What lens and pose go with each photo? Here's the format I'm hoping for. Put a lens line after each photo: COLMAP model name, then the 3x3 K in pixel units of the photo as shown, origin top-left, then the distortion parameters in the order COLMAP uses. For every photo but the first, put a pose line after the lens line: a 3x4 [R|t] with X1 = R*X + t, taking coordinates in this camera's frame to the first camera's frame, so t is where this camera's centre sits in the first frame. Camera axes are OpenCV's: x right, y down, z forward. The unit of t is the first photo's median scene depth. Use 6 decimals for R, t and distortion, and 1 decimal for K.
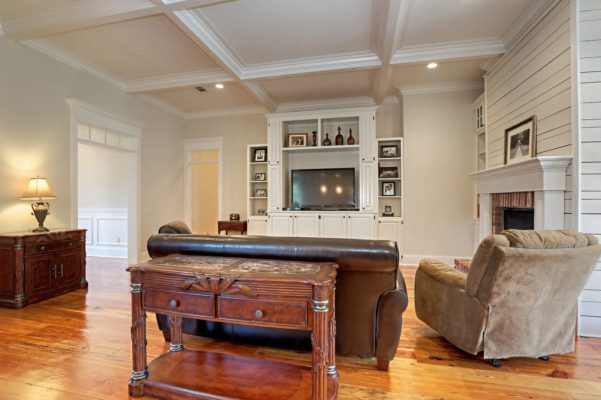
lens RADIAL K [[301.1, 0, 300.7], [0, 301.1, 197.0], [0, 0, 1]] dist [0.000268, 0.000117]
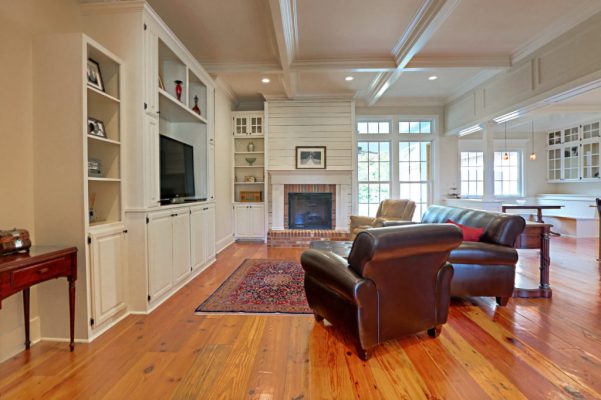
lens RADIAL K [[301.1, 0, 300.7], [0, 301.1, 197.0], [0, 0, 1]] dist [0.000268, 0.000117]
pose [[-0.205299, -0.015301, 0.978580, -0.953748], [-0.005539, 0.999880, 0.014472, 0.031983], [-0.978684, -0.002449, -0.205359, 1.307865]]
